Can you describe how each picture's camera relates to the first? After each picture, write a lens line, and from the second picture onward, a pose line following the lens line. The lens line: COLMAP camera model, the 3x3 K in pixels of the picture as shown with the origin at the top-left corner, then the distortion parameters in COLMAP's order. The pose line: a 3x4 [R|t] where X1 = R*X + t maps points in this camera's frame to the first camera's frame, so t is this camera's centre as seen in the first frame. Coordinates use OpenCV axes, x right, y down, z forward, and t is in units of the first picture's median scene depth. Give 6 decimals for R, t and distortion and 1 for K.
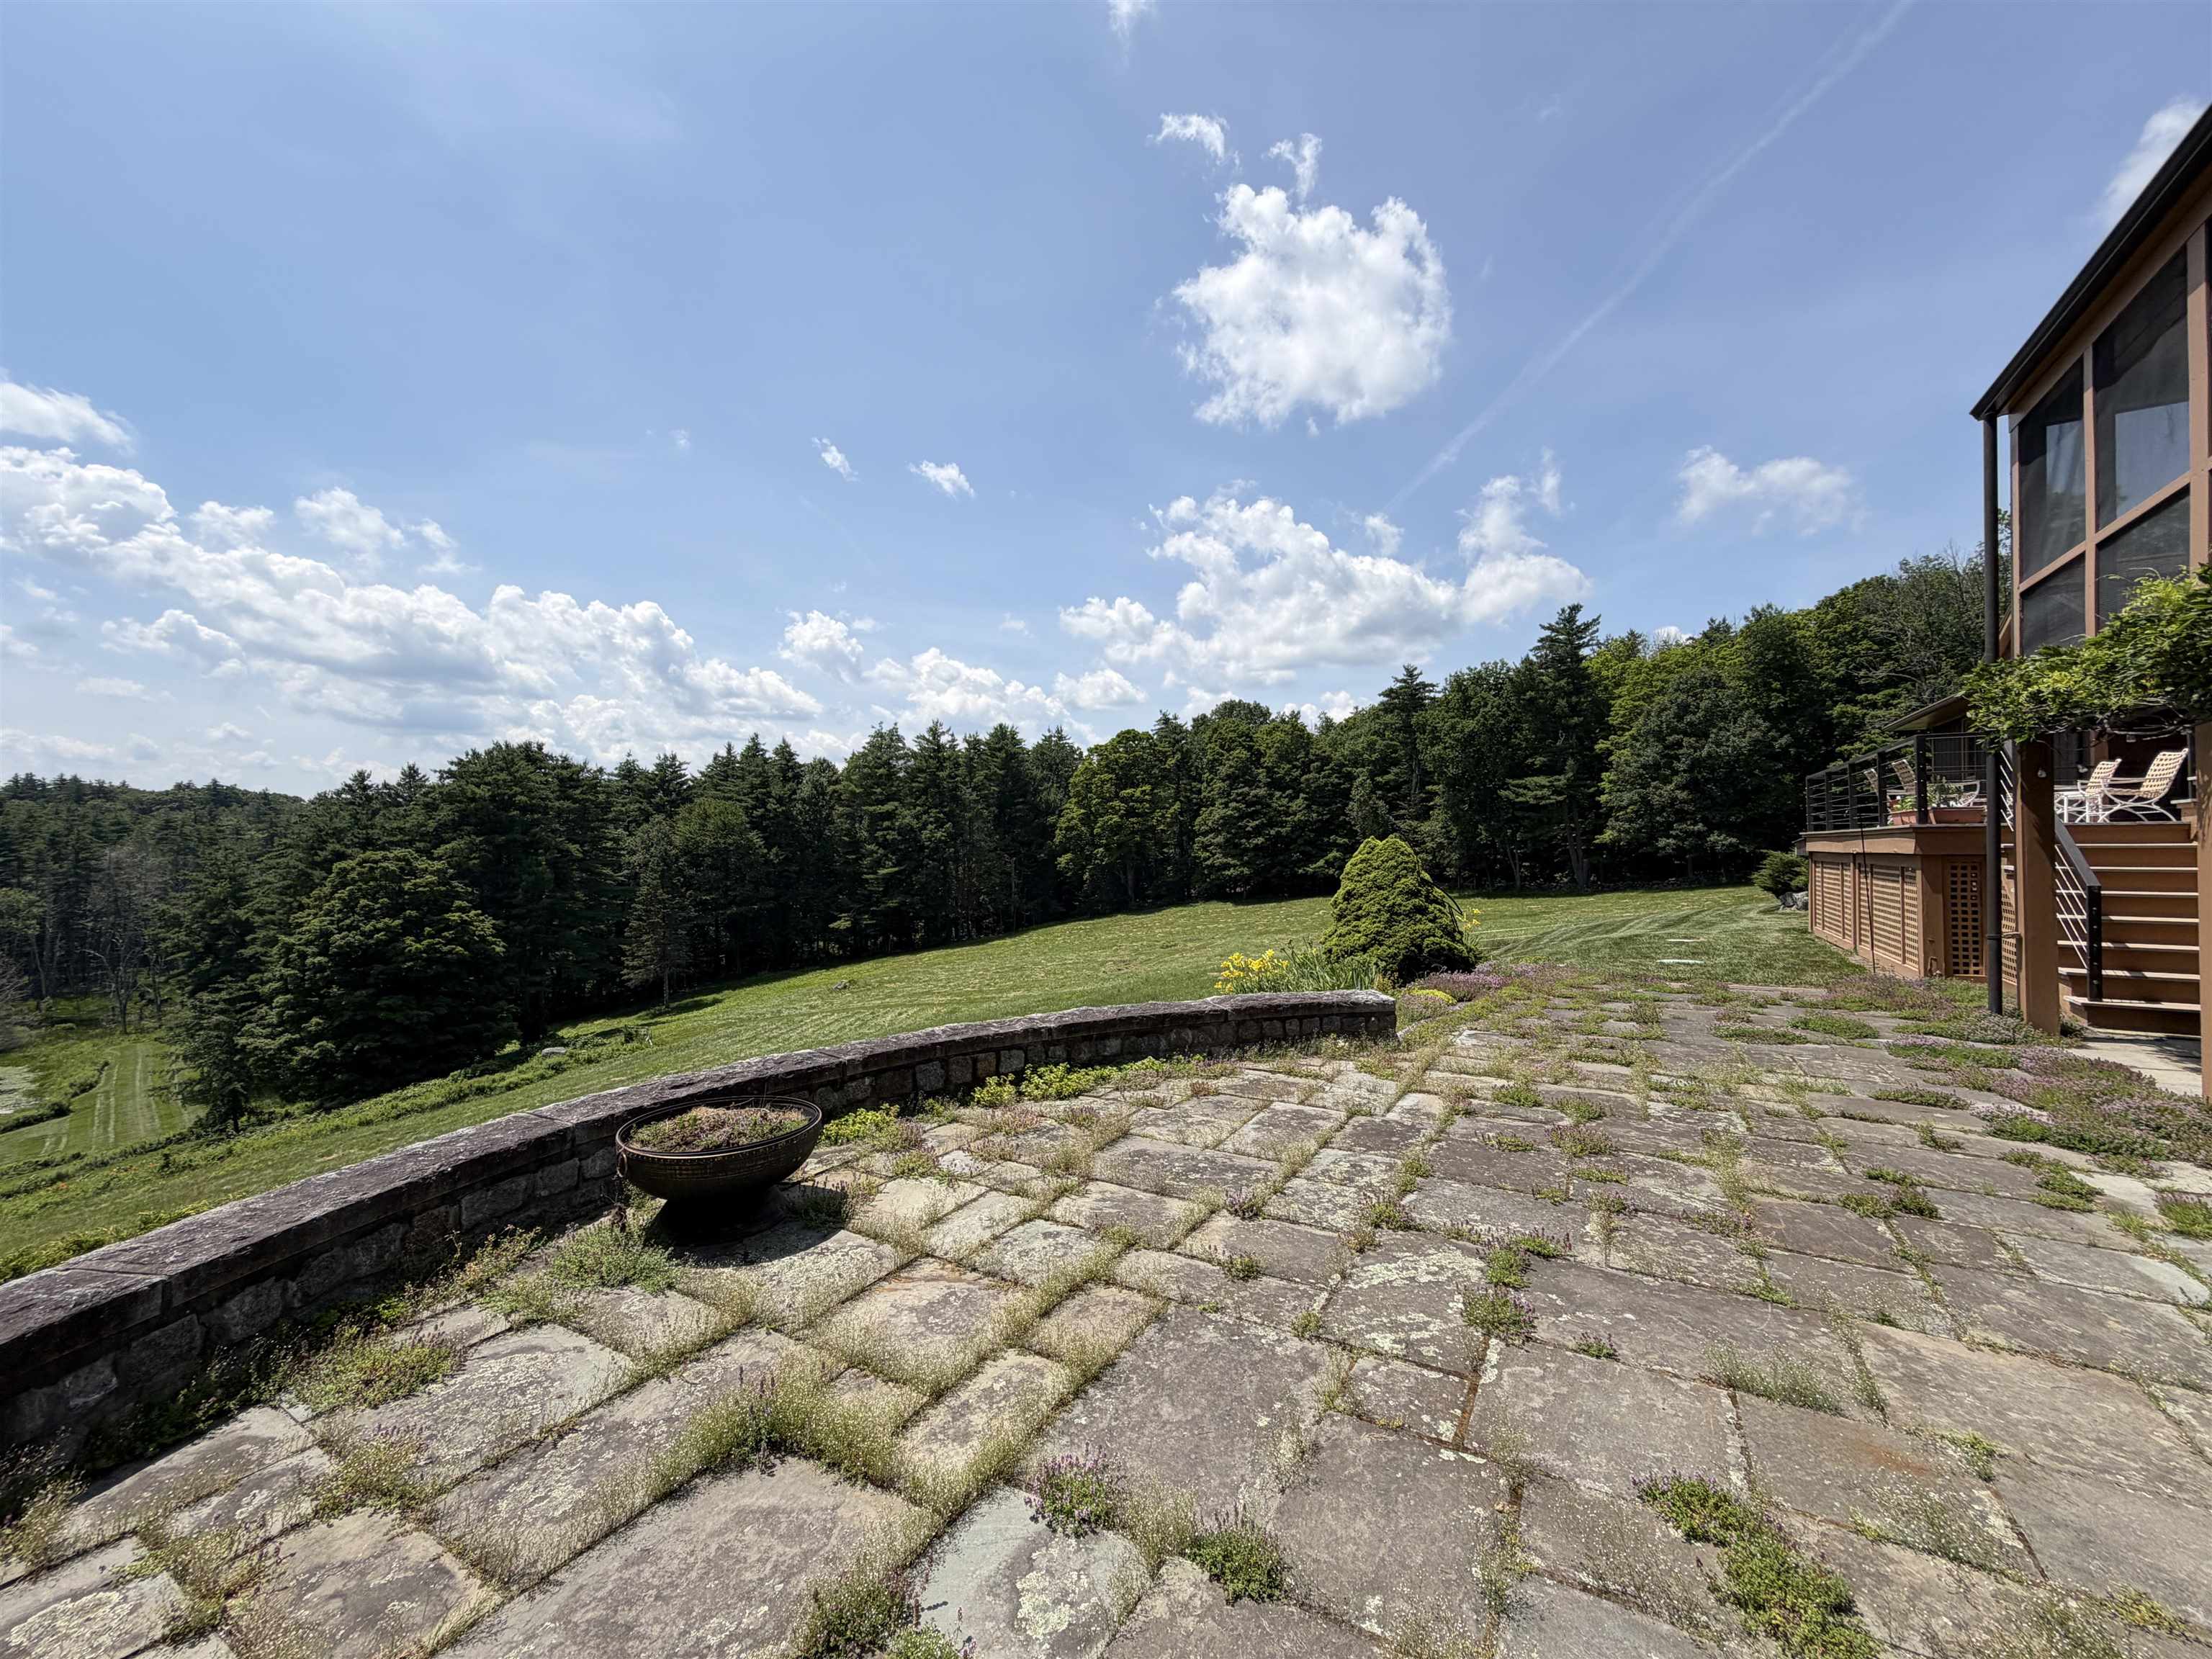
lens RADIAL K [[881.7, 0, 1113.5], [0, 881.7, 833.6], [0, 0, 1]] dist [-0.001182, 0.000573]
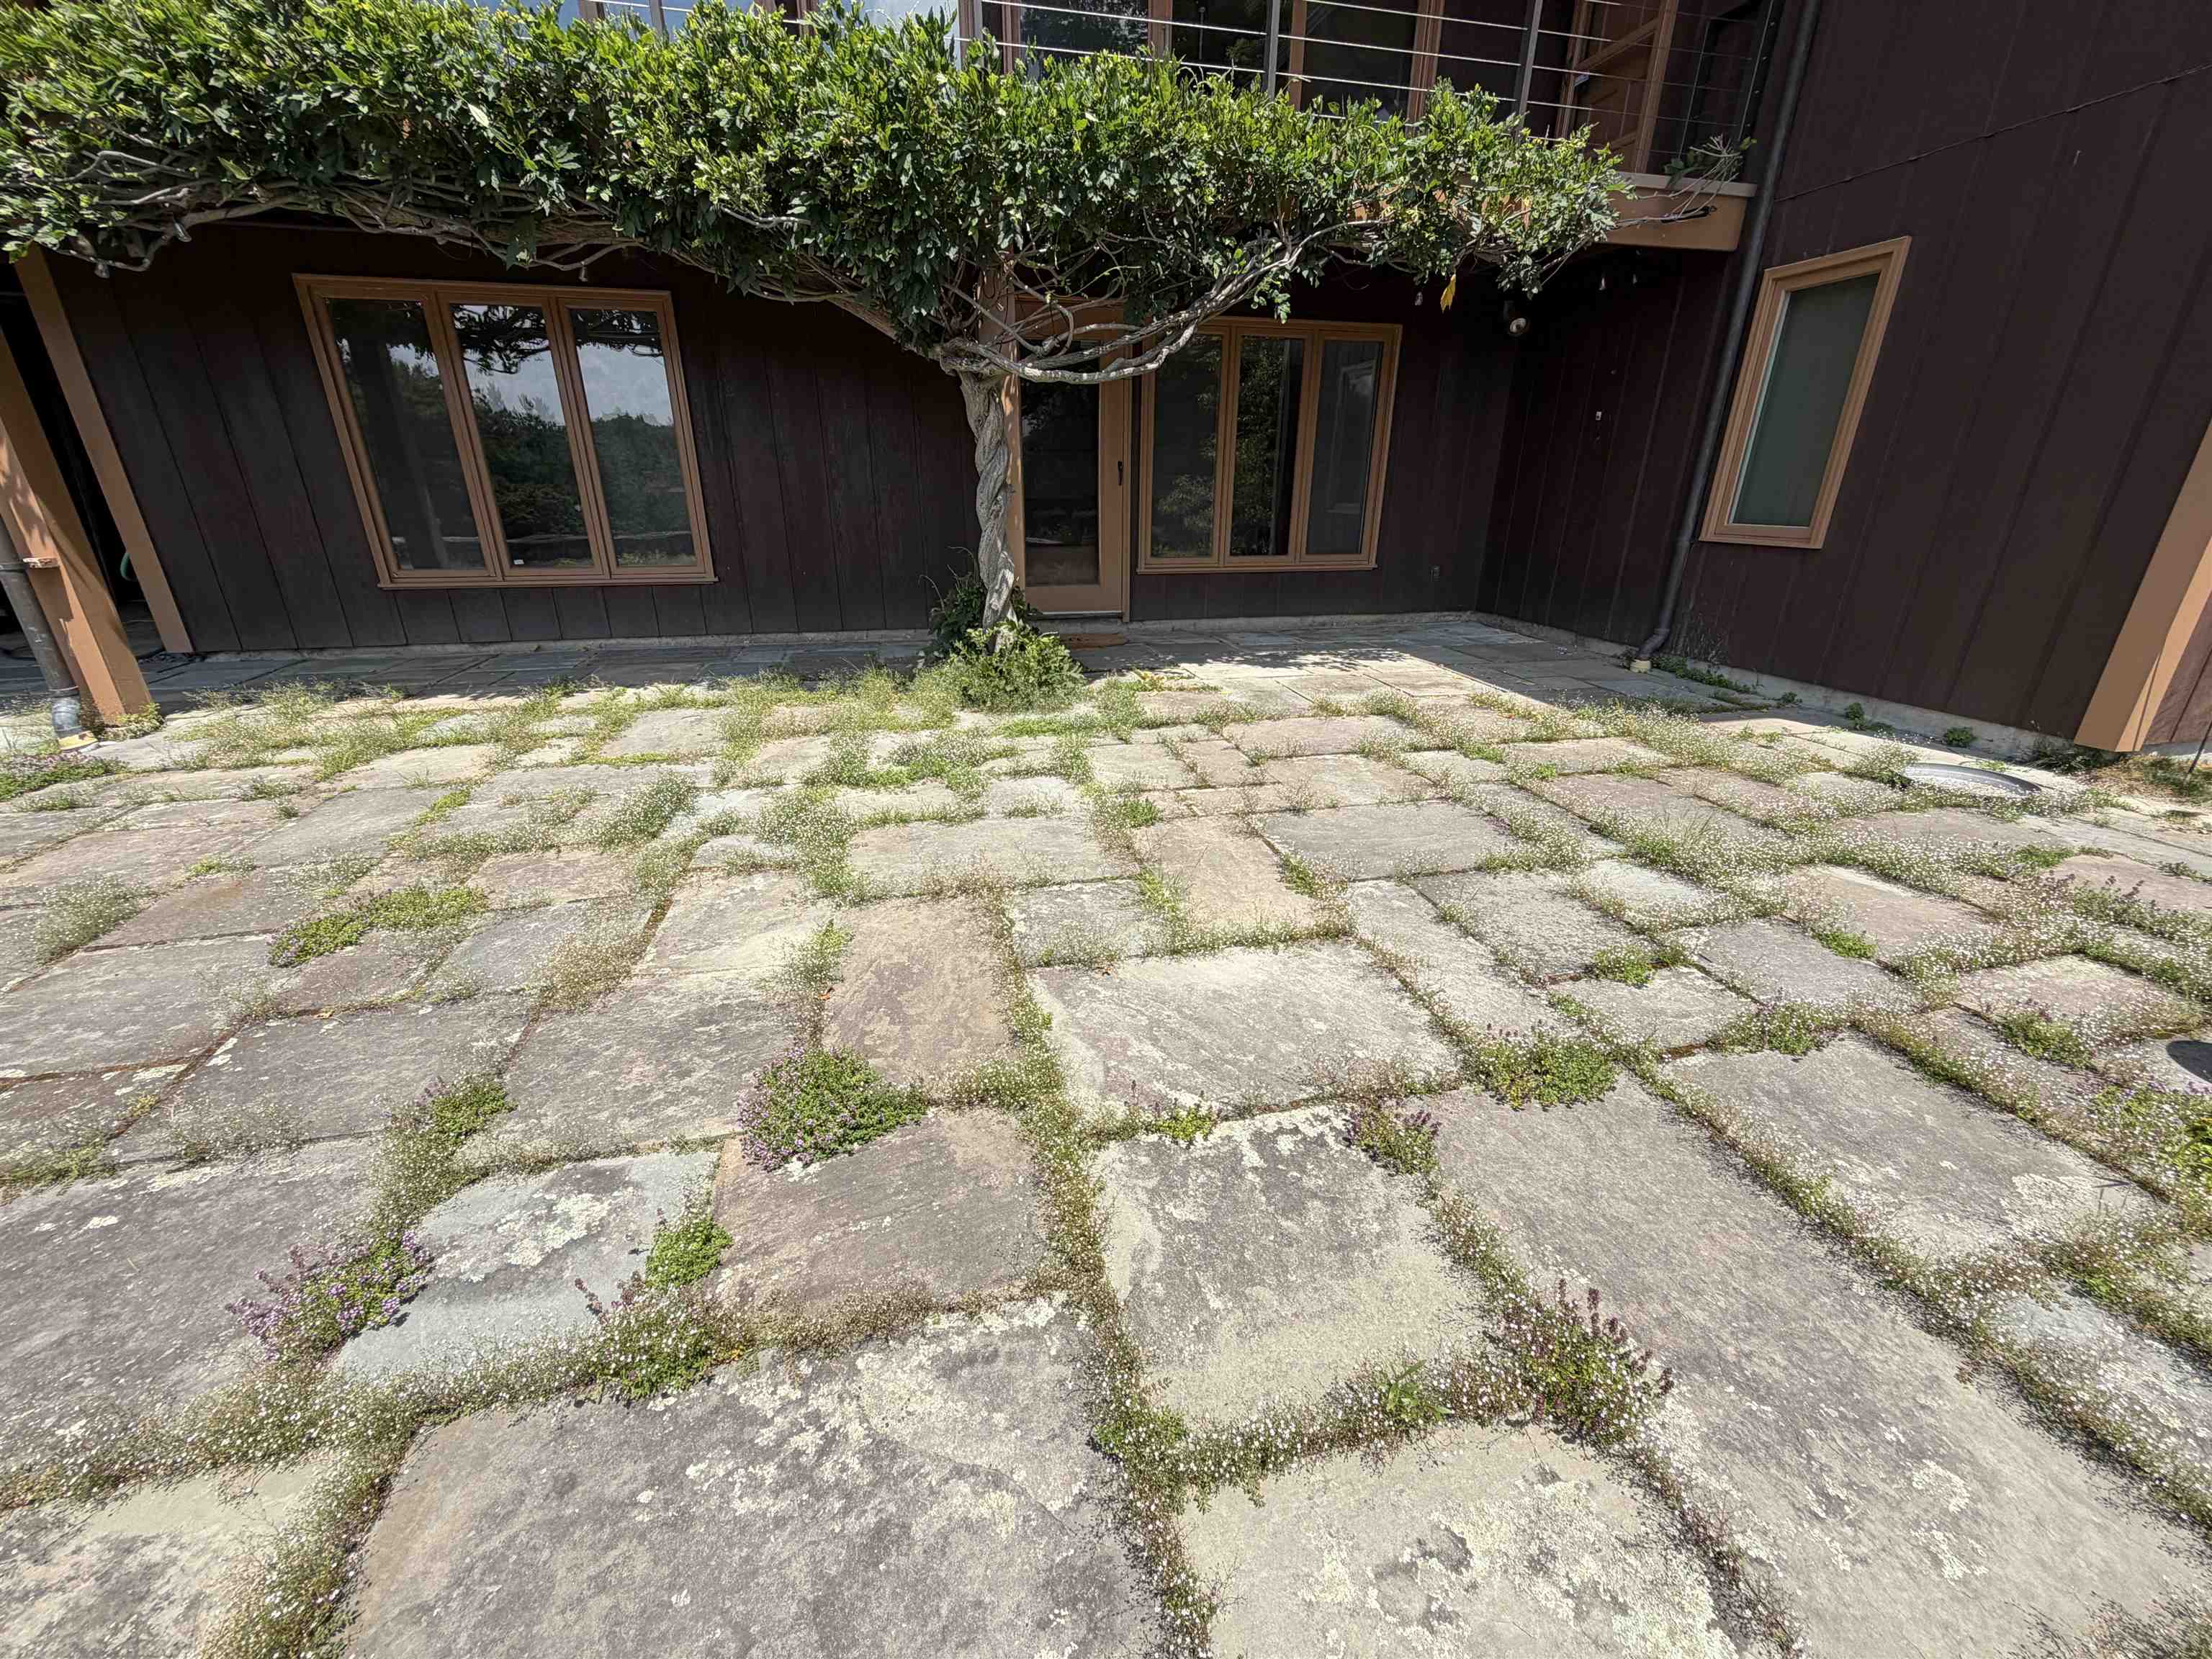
lens RADIAL K [[881.7, 0, 1103.3], [0, 881.7, 833.1], [0, 0, 1]] dist [-0.001182, 0.000573]
pose [[-0.690313, -0.264376, 0.673479, -0.786996], [-0.001646, 0.931420, 0.363943, 0.207179], [-0.723509, 0.250126, -0.643406, 0.951183]]
